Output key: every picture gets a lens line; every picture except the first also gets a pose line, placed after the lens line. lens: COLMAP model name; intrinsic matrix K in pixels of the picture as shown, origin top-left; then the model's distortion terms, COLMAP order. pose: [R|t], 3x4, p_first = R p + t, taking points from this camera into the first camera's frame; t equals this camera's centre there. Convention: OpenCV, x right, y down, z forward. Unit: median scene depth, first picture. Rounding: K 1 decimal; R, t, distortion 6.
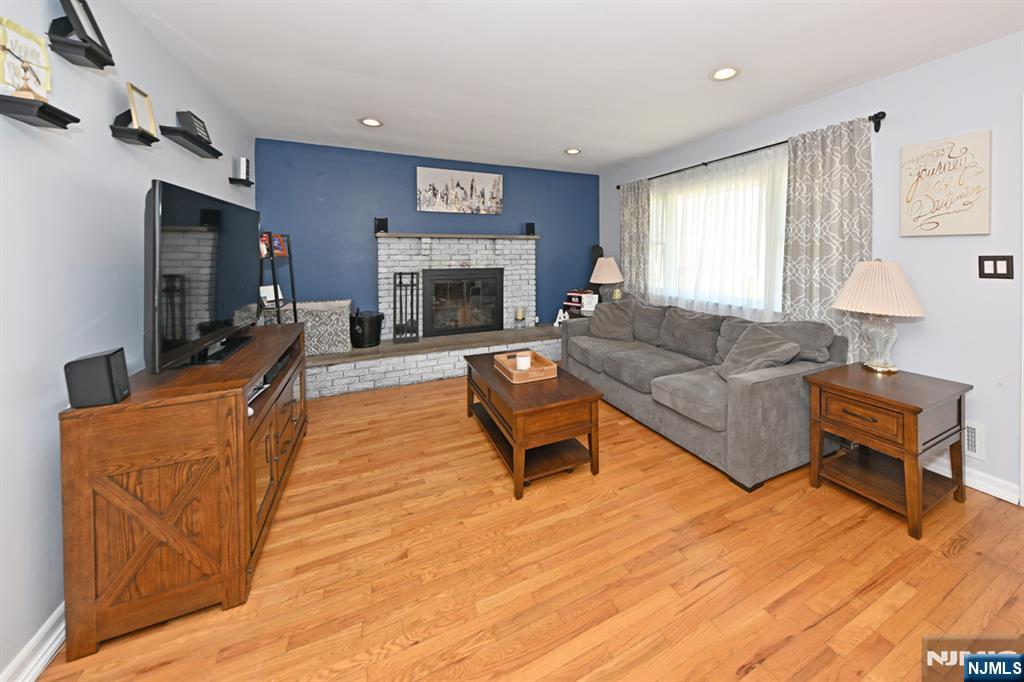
lens RADIAL K [[373.9, 0, 565.6], [0, 373.9, 258.3], [0, 0, 1]] dist [0.009219, -0.001431]
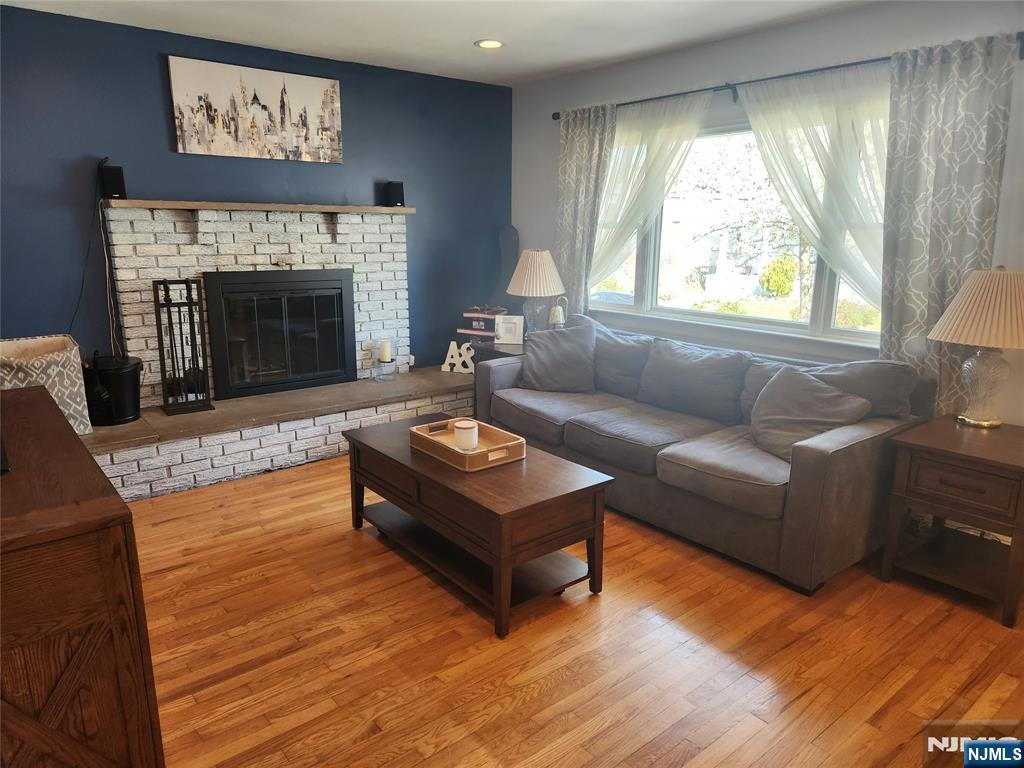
lens RADIAL K [[681.5, 0, 513.9], [0, 681.5, 391.2], [0, 0, 1]] dist [0.050674, -0.038810]
pose [[0.979108, -0.036603, 0.200019, -0.163774], [-0.008911, 0.974997, 0.222040, -0.026898], [-0.203145, -0.219183, 0.954301, -0.033877]]
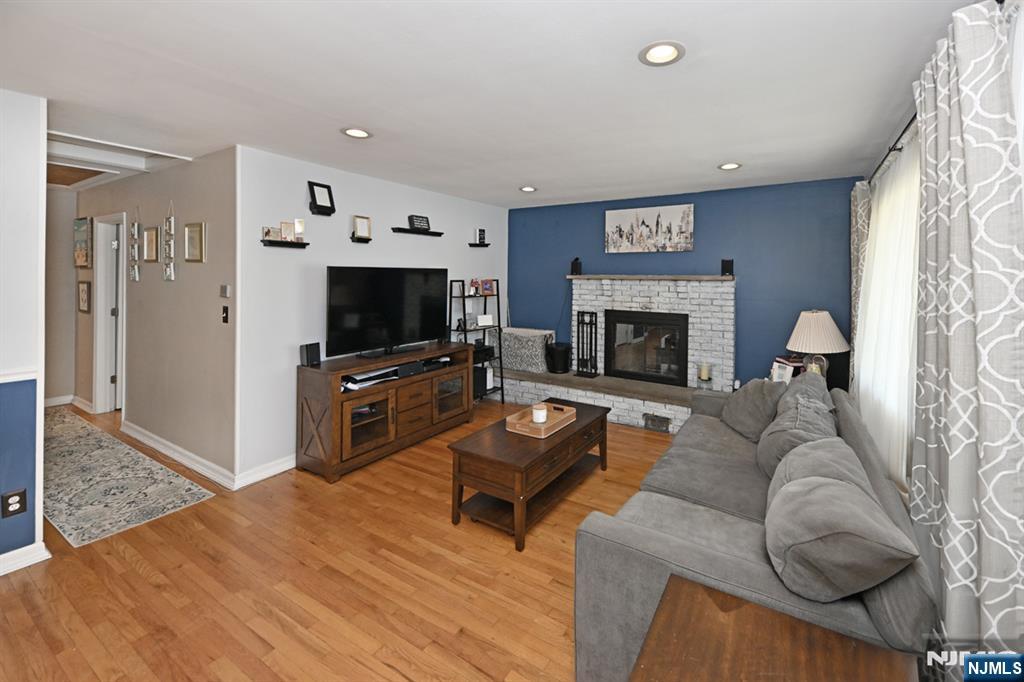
lens RADIAL K [[430.7, 0, 577.9], [0, 430.7, 275.2], [0, 0, 1]] dist [0.000992, 0.000073]
pose [[0.547917, 0.011847, -0.836449, 0.592950], [-0.023060, 0.999734, -0.000946, -0.064736], [0.836214, 0.019807, 0.548045, 0.293108]]
